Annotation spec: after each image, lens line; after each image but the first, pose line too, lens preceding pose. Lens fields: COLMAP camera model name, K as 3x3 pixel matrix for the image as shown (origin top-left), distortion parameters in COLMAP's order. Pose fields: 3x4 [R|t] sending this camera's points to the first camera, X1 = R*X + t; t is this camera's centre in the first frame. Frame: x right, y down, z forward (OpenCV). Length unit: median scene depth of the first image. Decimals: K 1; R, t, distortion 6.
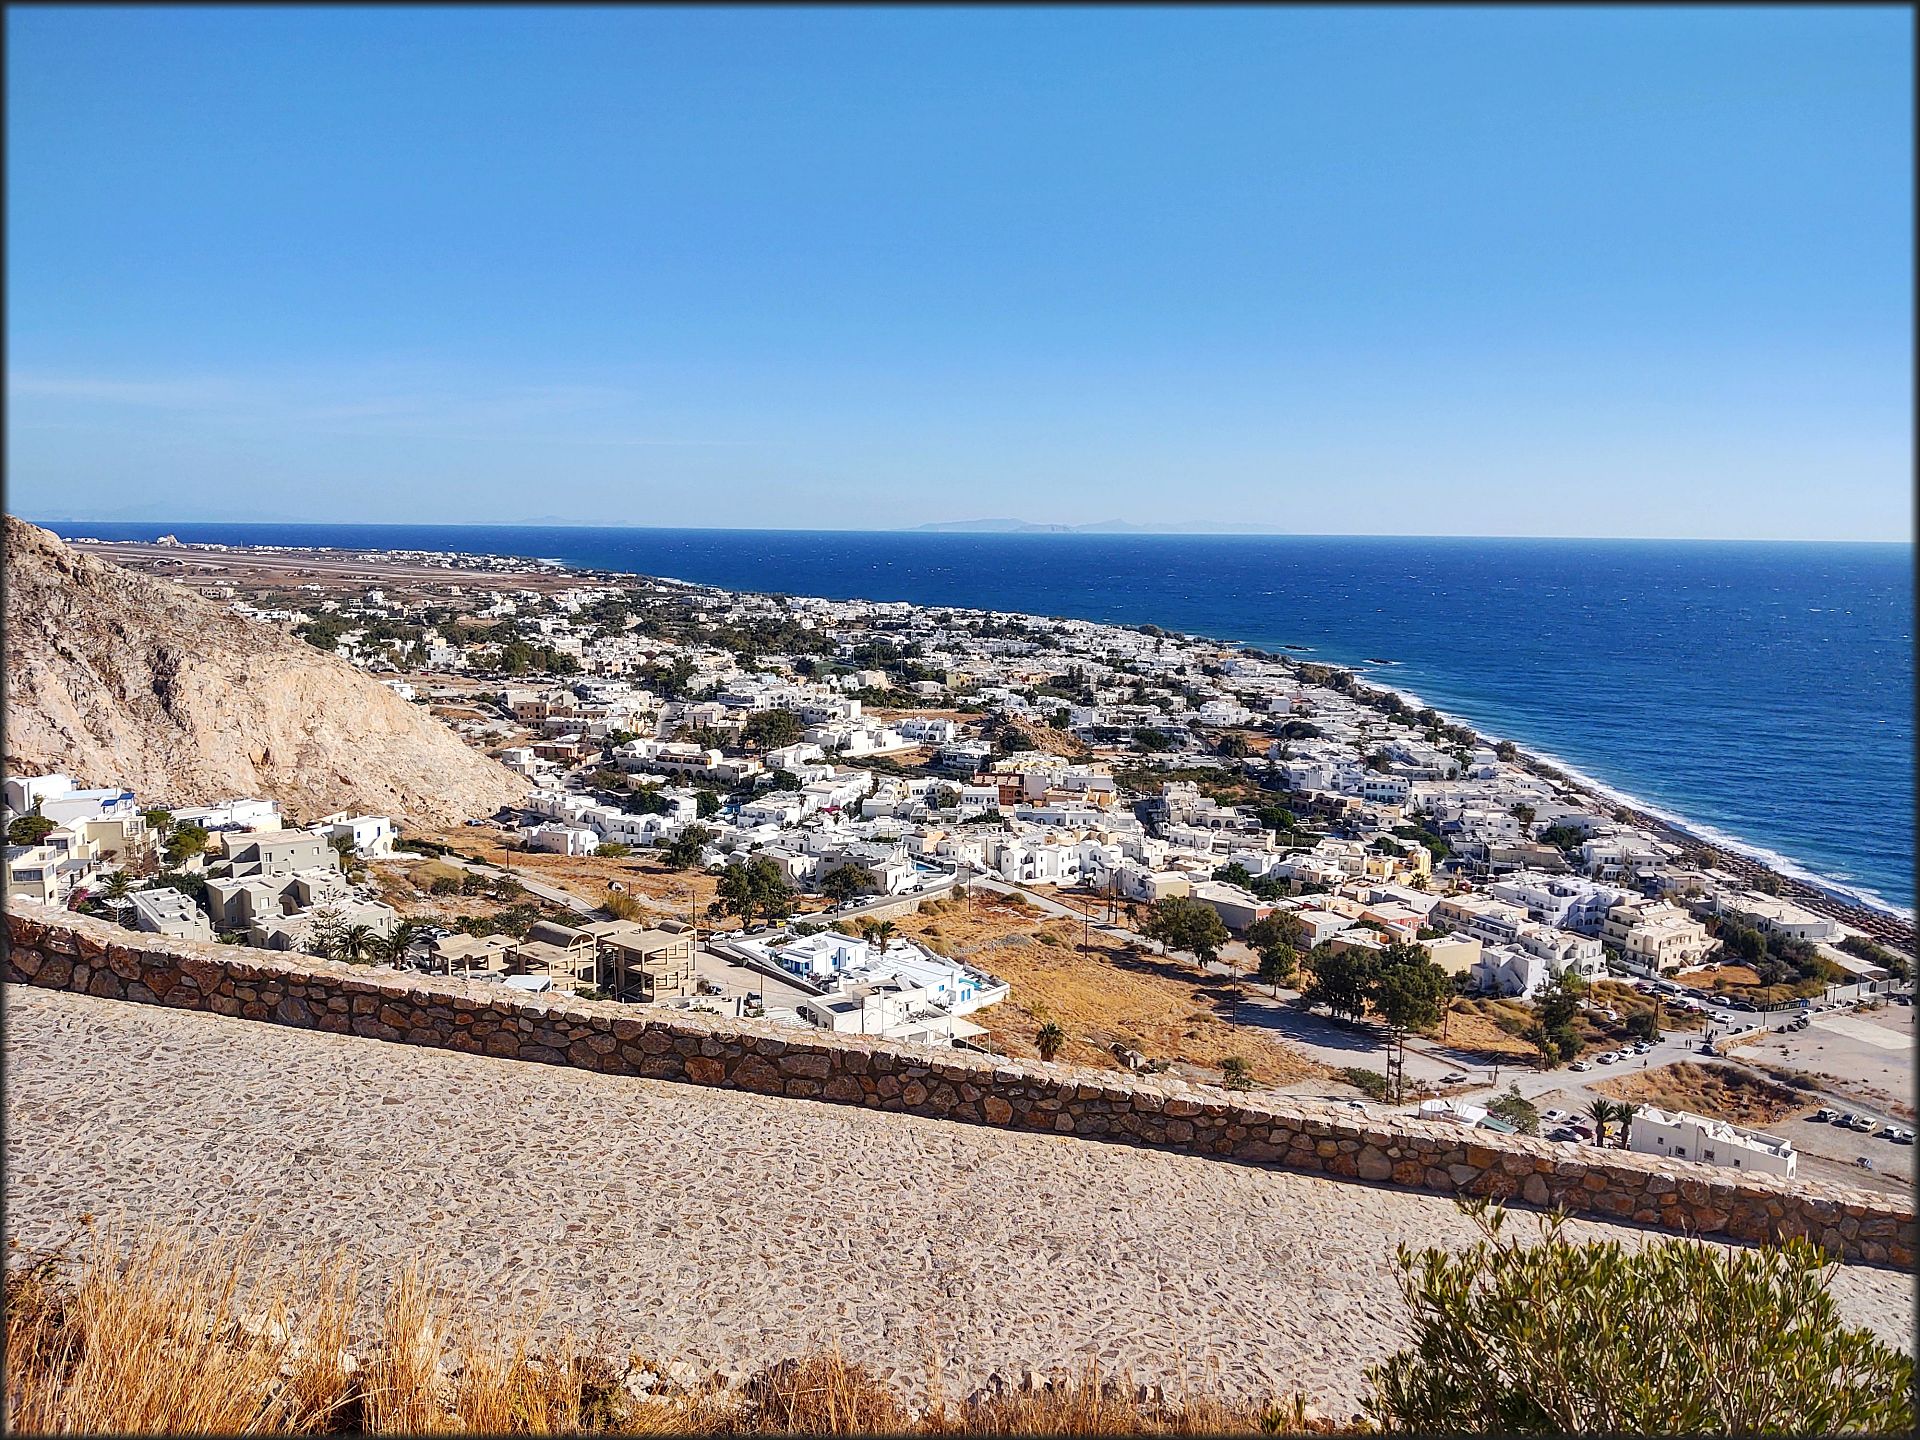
lens RADIAL K [[1452.9, 0, 952.9], [0, 1452.9, 678.2], [0, 0, 1]] dist [0.034311, -0.056489]
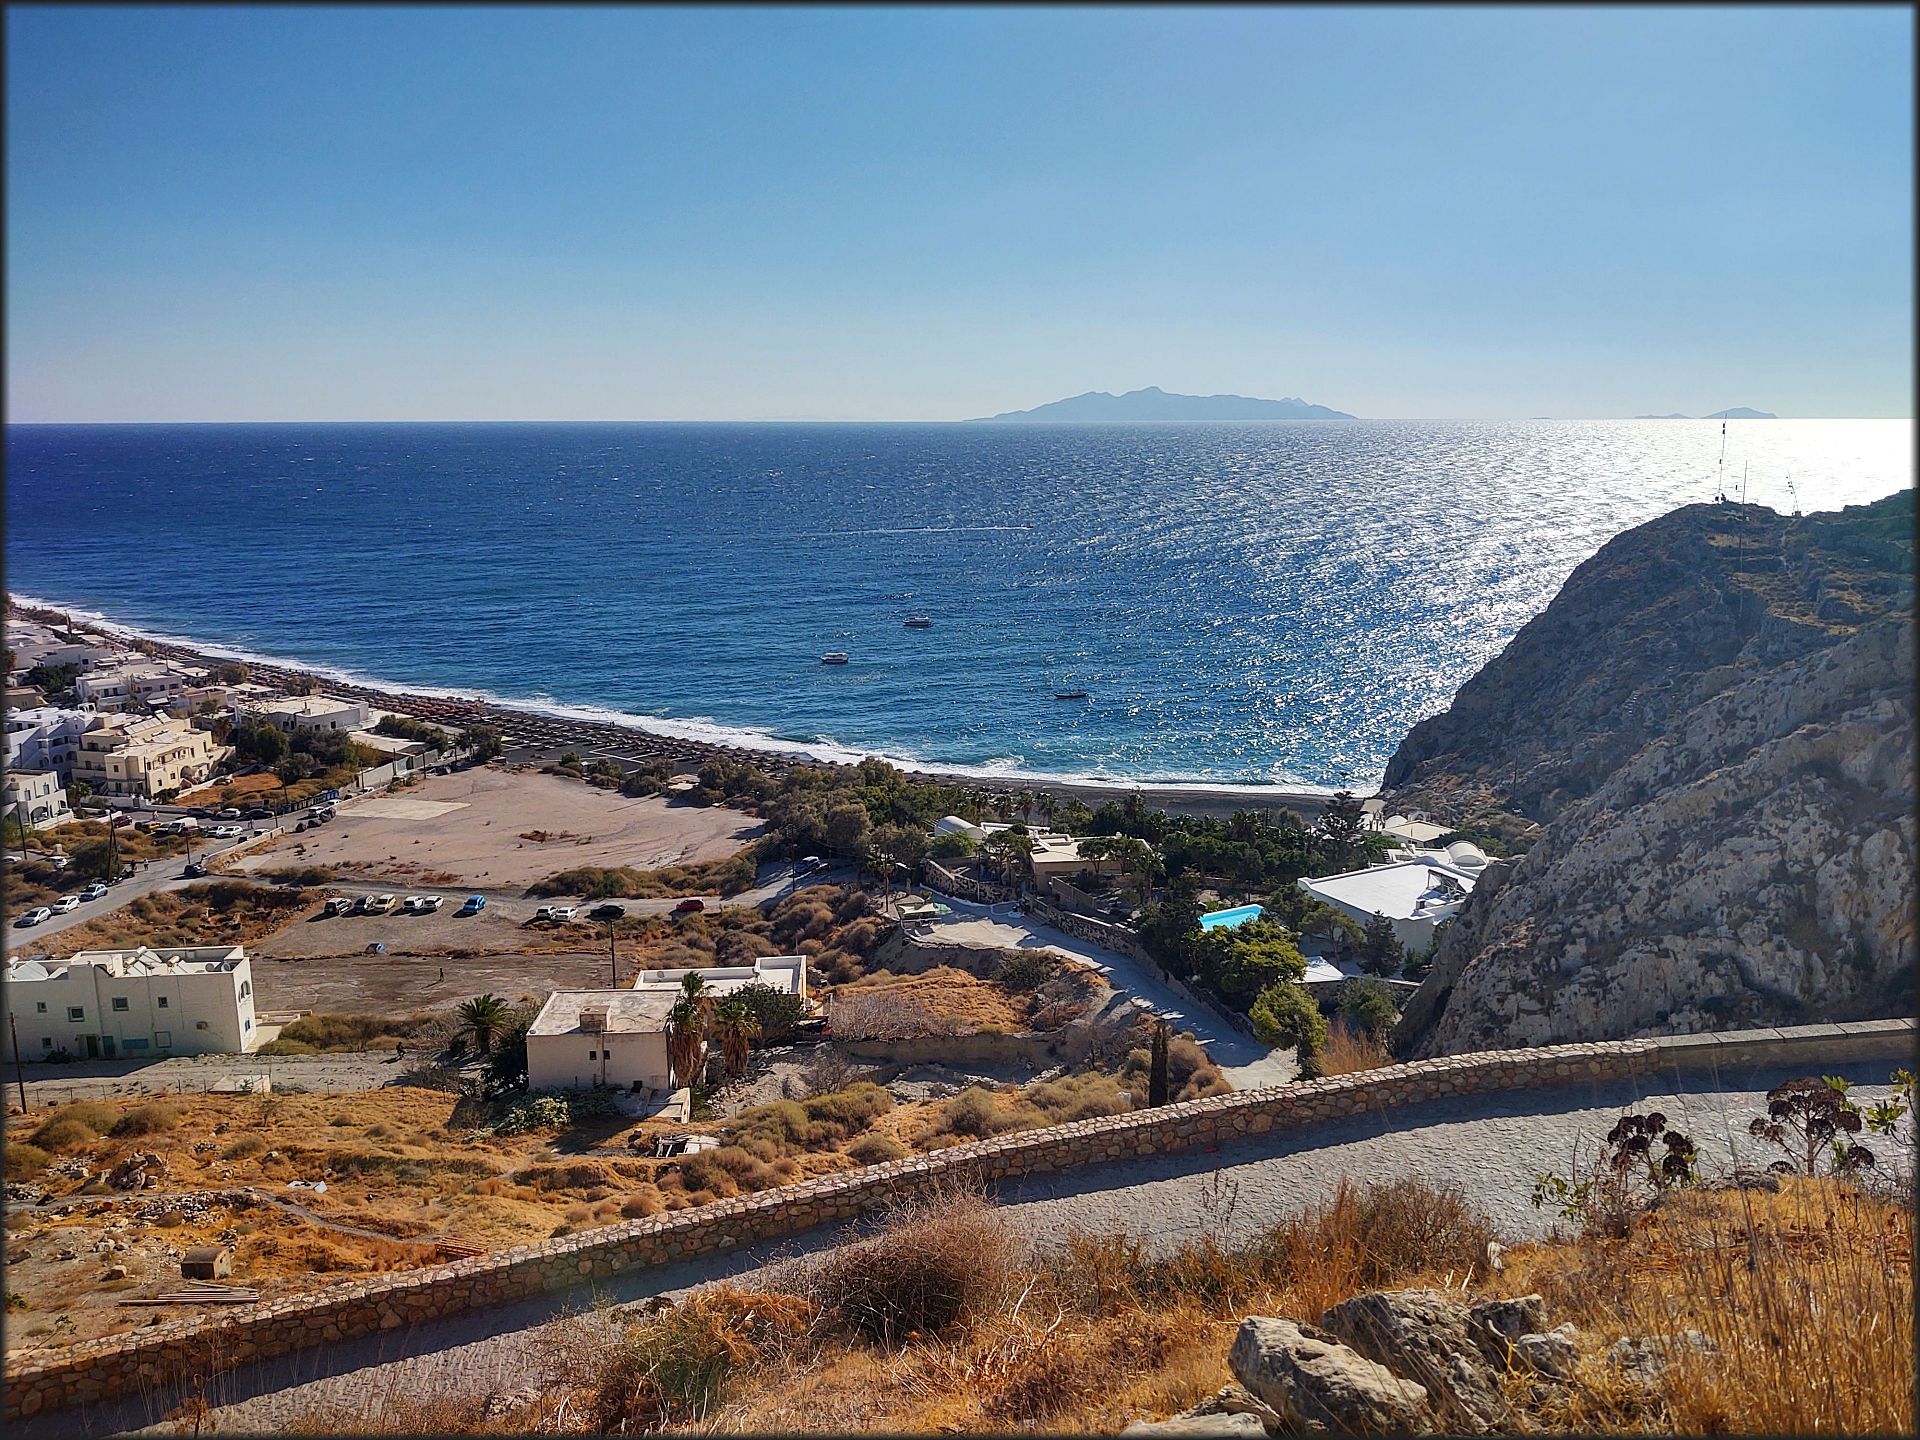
lens RADIAL K [[1452.9, 0, 957.5], [0, 1452.9, 714.7], [0, 0, 1]] dist [0.034311, -0.056489]
pose [[0.621101, -0.170208, 0.765025, 0.154798], [0.093958, 0.985263, 0.142926, 0.080816], [-0.778078, -0.016891, 0.627940, 0.177410]]
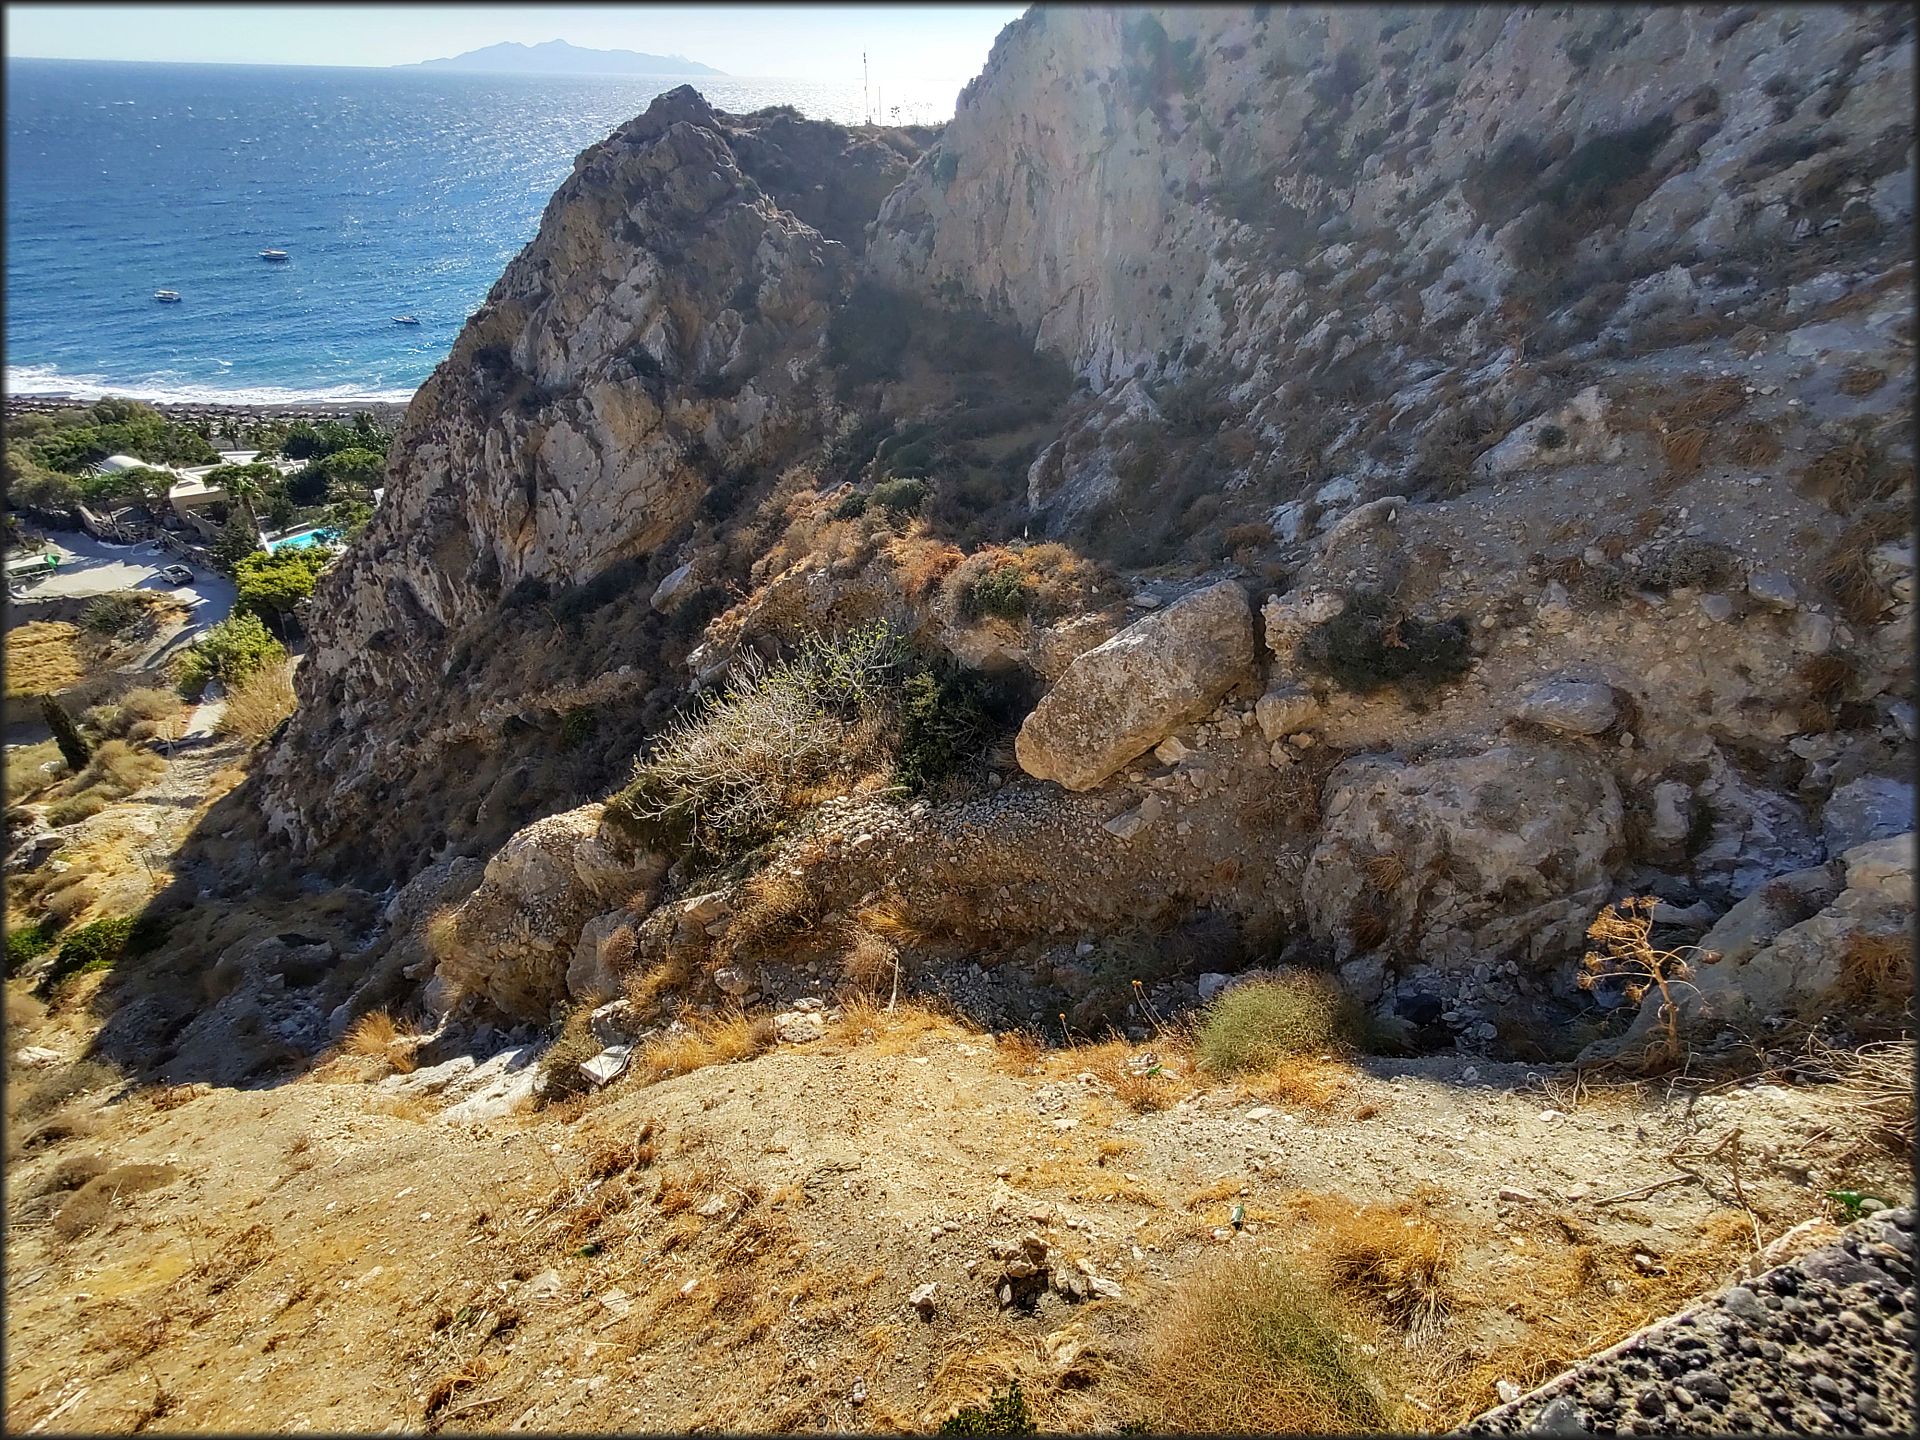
lens RADIAL K [[953.6, 0, 967.3], [0, 953.6, 712.3], [0, 0, 1]] dist [-0.002519, 0.000121]
pose [[0.210712, -0.544110, 0.812123, 0.279334], [0.080573, 0.837616, 0.540285, 0.106998], [-0.974222, -0.048409, 0.220336, 0.121269]]
